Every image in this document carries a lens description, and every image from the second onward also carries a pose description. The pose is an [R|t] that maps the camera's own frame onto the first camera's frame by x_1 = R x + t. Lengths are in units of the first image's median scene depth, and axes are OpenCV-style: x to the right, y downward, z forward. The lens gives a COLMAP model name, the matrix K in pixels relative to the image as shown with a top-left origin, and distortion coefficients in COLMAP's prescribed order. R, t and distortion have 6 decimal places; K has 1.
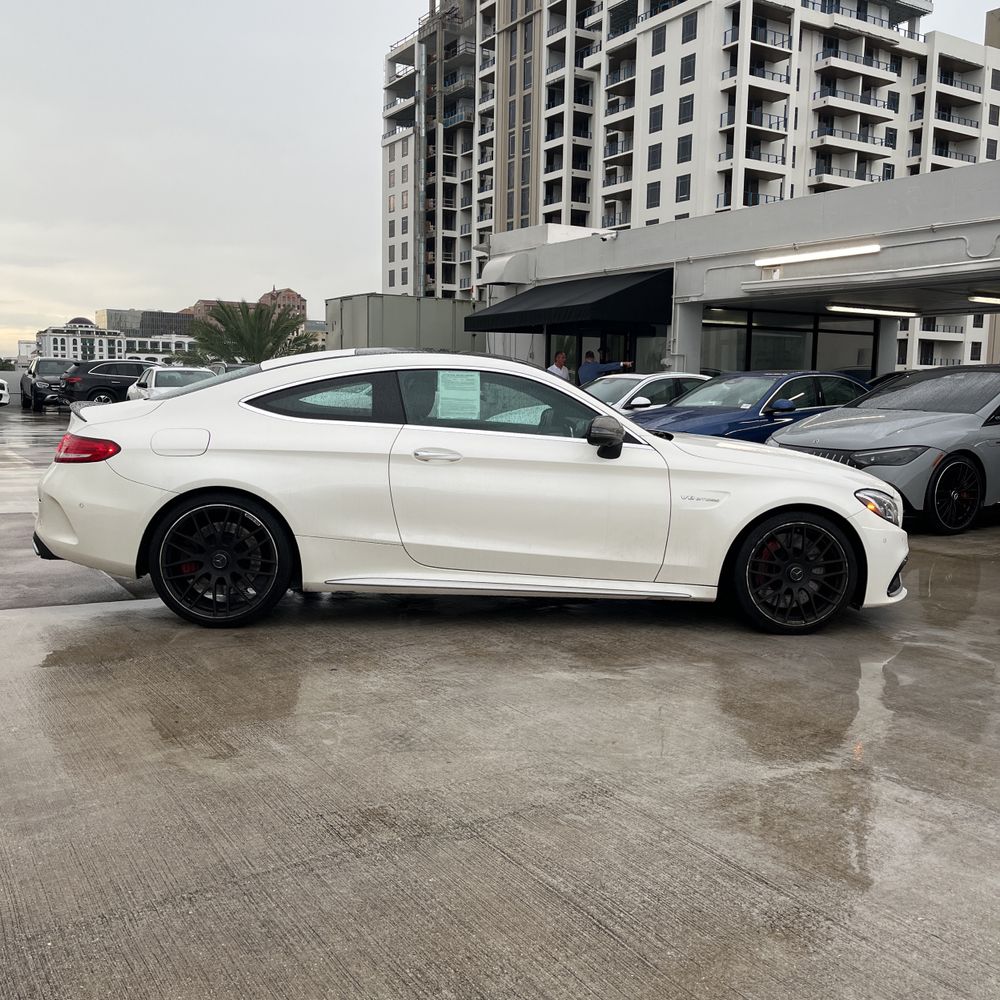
lens RADIAL K [[1014.9, 0, 502.5], [0, 1014.9, 484.8], [0, 0, 1]] dist [0.002438, 0.038171]
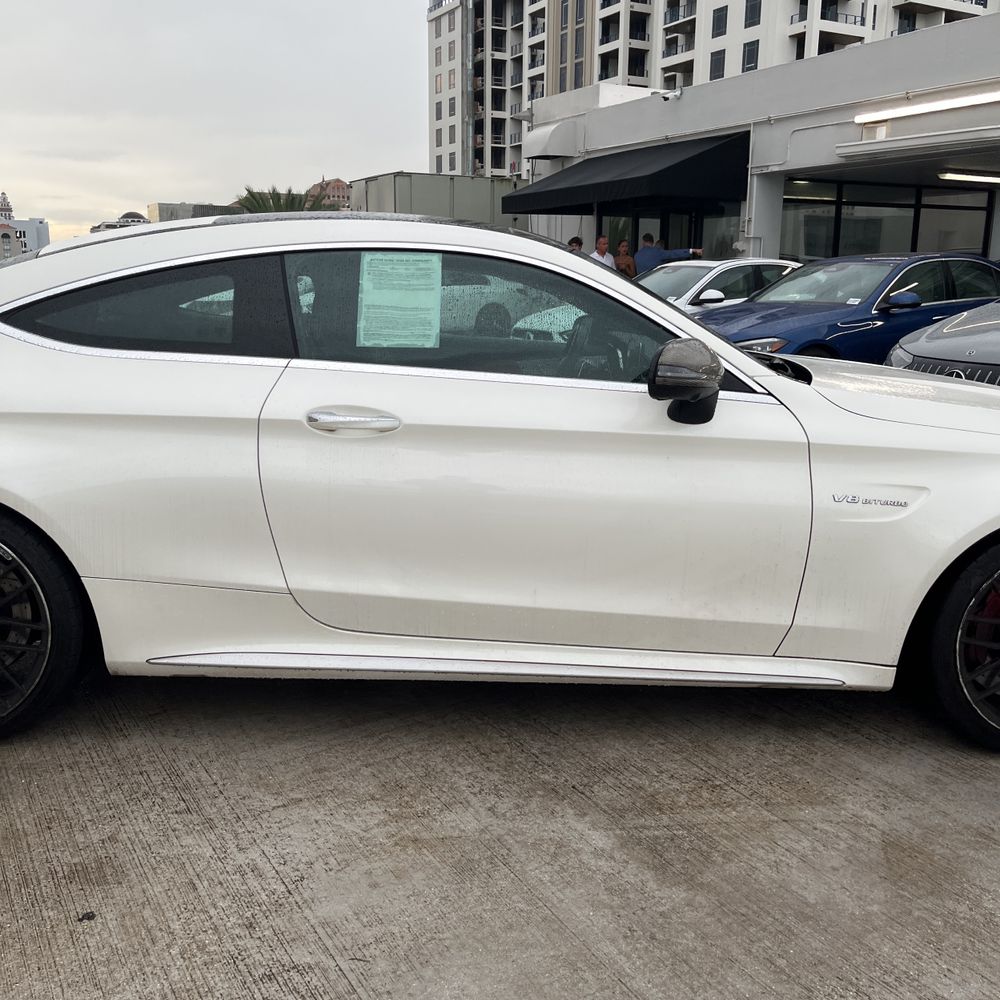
lens RADIAL K [[1014.9, 0, 502.5], [0, 1014.9, 484.8], [0, 0, 1]] dist [0.002438, 0.038171]
pose [[0.998575, -0.000644, -0.053369, 0.008295], [0.006212, 0.994535, 0.104221, -0.010725], [0.053010, -0.104404, 0.993121, 0.106633]]
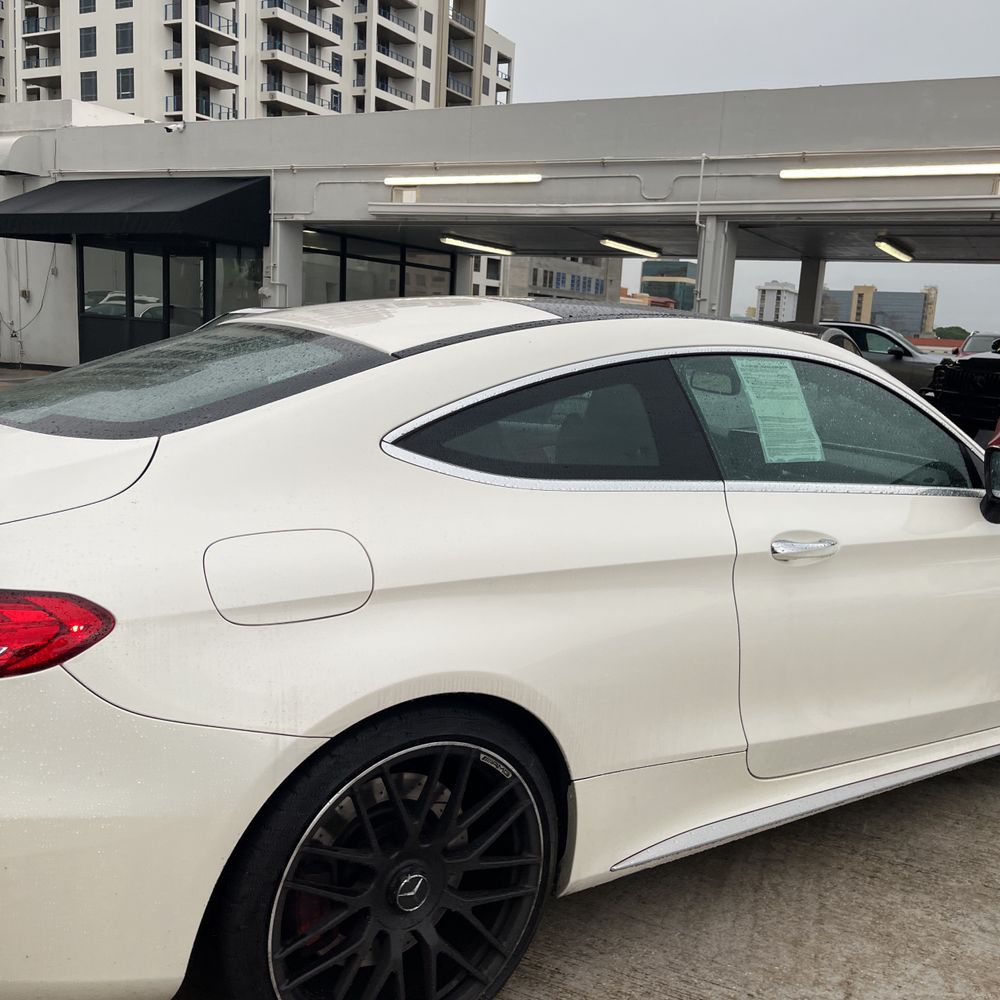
lens RADIAL K [[1011.4, 0, 482.8], [0, 1011.4, 499.2], [0, 0, 1]] dist [0.052971, -0.075713]
pose [[0.860525, -0.058516, 0.506036, -0.091720], [0.013623, 0.995669, 0.091970, -0.020765], [-0.509226, -0.072249, 0.857595, 0.146205]]
